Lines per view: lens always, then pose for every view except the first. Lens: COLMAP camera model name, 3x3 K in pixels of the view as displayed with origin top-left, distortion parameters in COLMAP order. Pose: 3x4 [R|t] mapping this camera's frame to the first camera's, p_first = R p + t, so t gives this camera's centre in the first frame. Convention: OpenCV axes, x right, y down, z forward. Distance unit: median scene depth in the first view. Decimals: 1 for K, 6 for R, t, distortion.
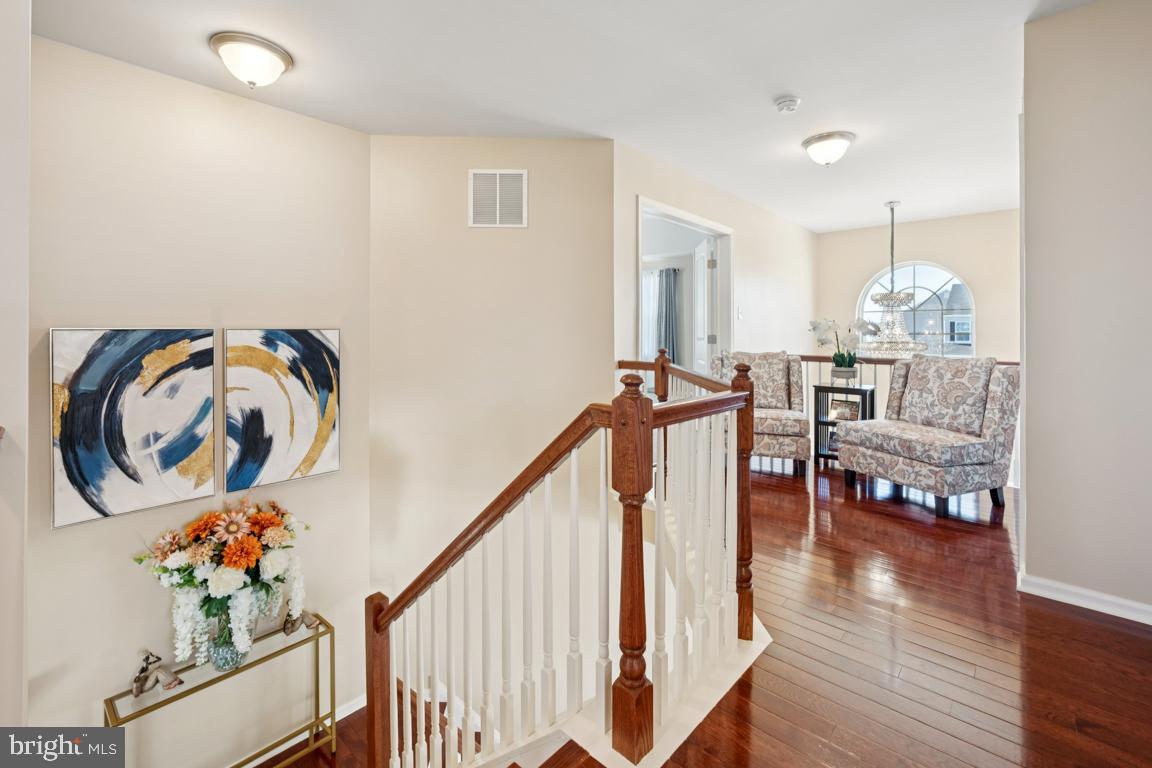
lens RADIAL K [[499.6, 0, 574.5], [0, 499.6, 331.8], [0, 0, 1]] dist [0.001437, 0.000276]
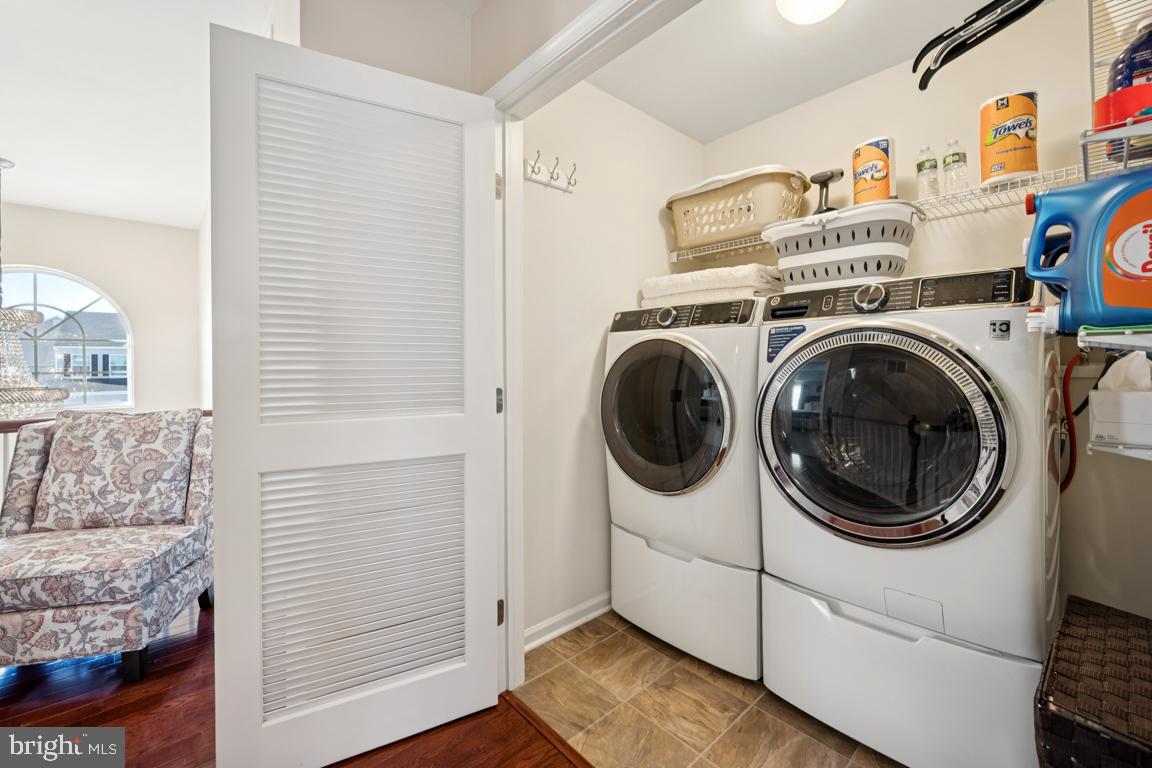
lens RADIAL K [[466.0, 0, 572.1], [0, 466.0, 364.8], [0, 0, 1]] dist [0.000562, 0.000423]
pose [[0.088857, -0.004196, 0.996036, 0.197872], [0.002503, 0.999989, 0.003989, -0.014457], [-0.996041, 0.002138, 0.088866, 0.382514]]
